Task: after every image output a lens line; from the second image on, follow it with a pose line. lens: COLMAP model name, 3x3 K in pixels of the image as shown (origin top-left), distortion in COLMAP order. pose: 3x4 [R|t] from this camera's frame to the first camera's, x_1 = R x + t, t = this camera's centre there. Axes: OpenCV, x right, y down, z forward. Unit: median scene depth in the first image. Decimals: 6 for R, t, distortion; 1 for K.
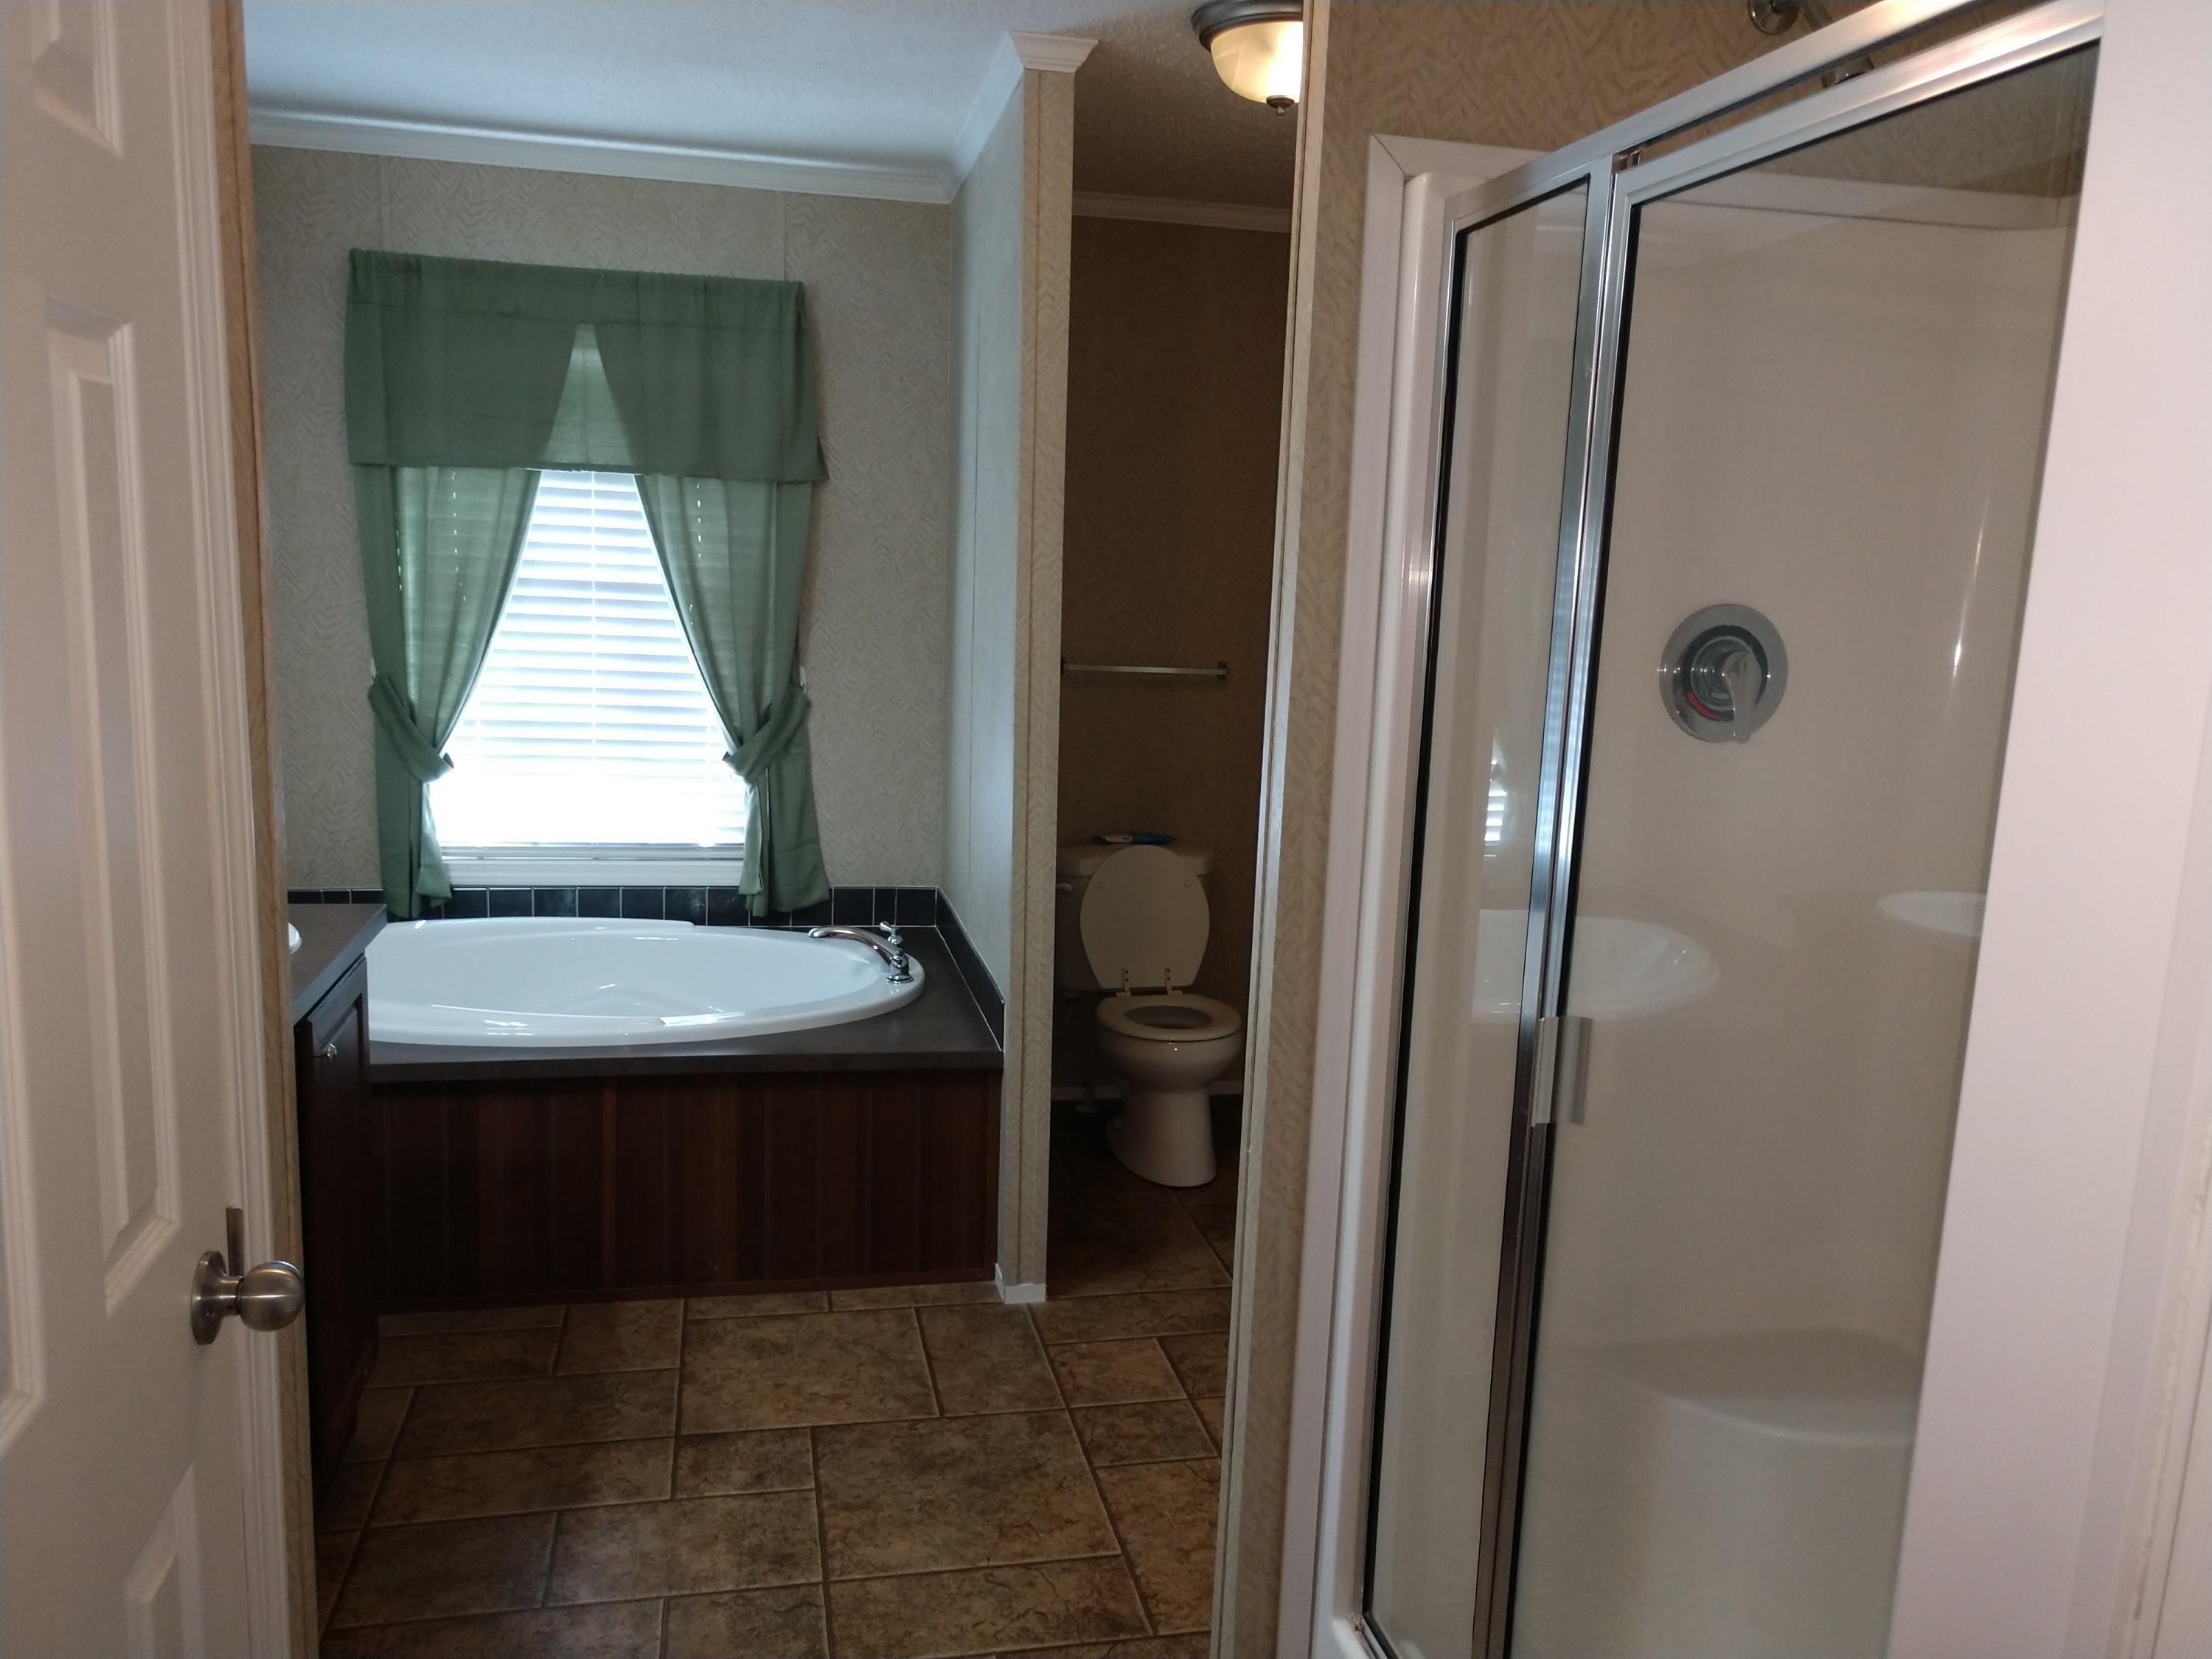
lens RADIAL K [[1722.8, 0, 1106.0], [0, 1722.8, 829.5], [0, 0, 1]] dist [0.066661, -0.053305]
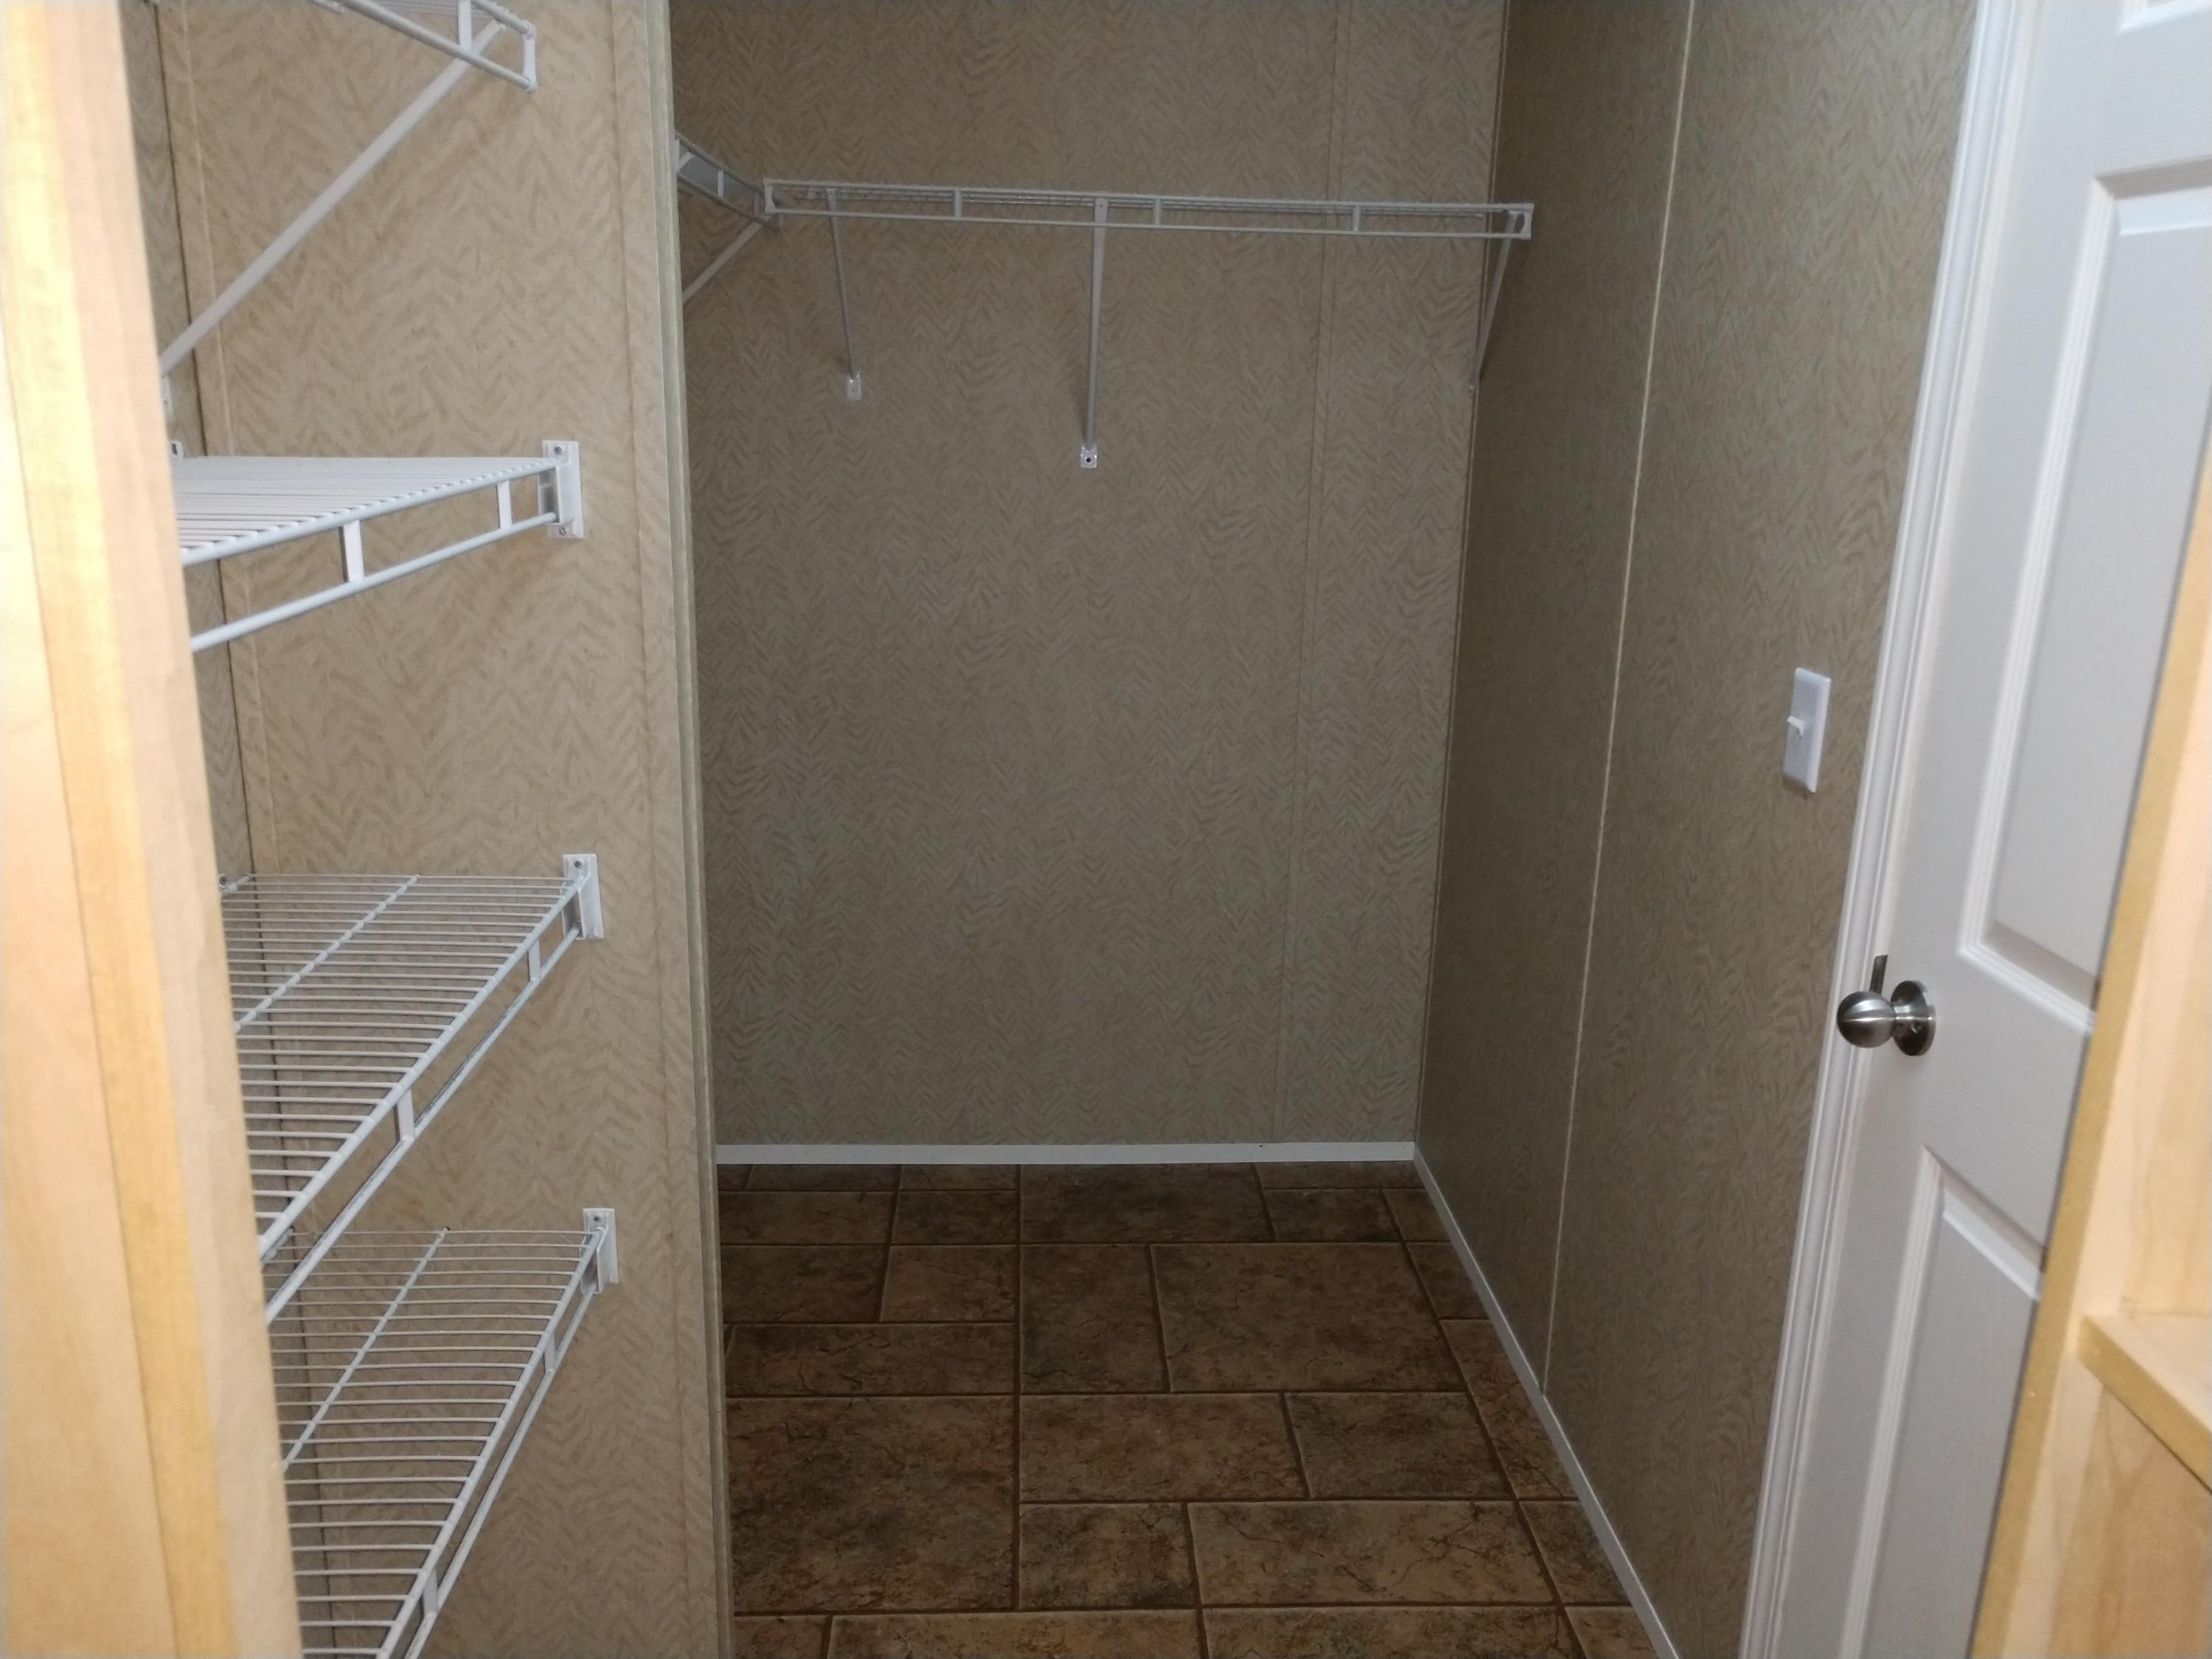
lens RADIAL K [[1722.8, 0, 1106.0], [0, 1722.8, 829.5], [0, 0, 1]] dist [0.066661, -0.053305]
pose [[-0.984154, -0.108190, 0.140484, -0.226204], [-0.040366, 0.908180, 0.416629, -0.204582], [-0.172660, 0.404356, -0.898156, 1.255257]]
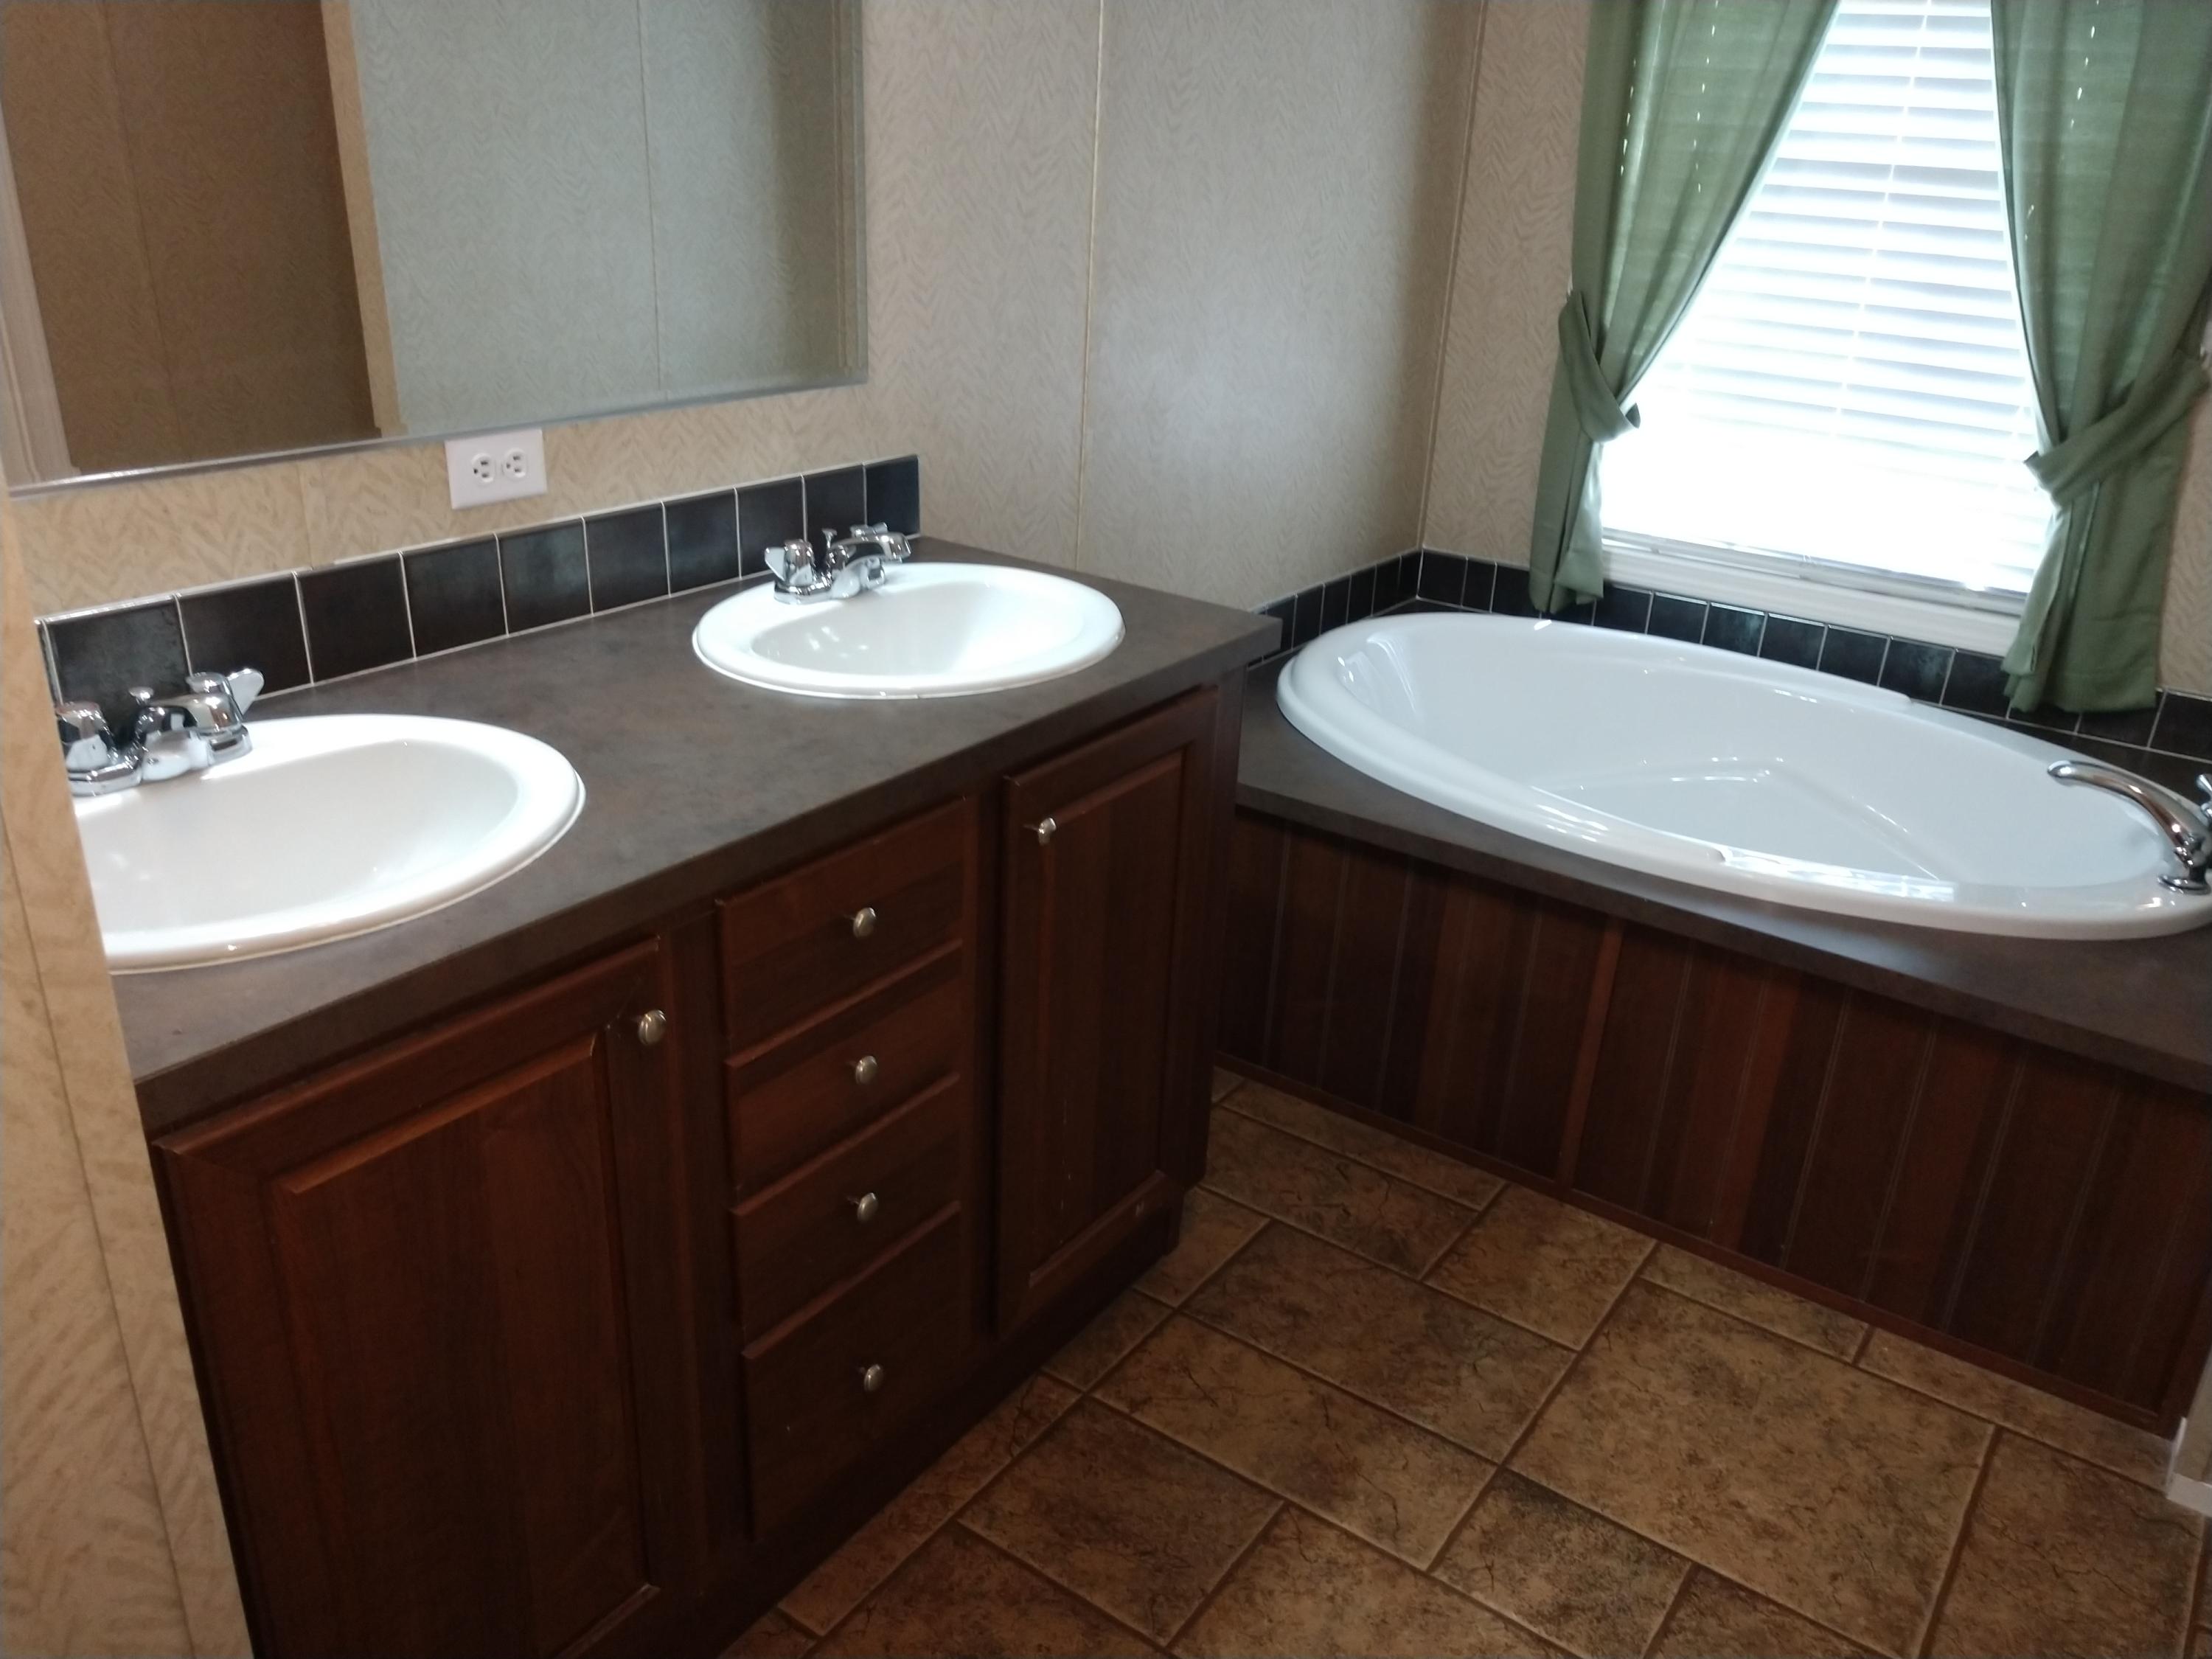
lens RADIAL K [[1722.8, 0, 1106.0], [0, 1722.8, 829.5], [0, 0, 1]] dist [0.066661, -0.053305]
pose [[0.677993, 0.284005, -0.677987, 0.034469], [-0.136597, 0.954959, 0.263428, -0.042465], [0.722265, -0.085991, 0.686250, 0.358406]]
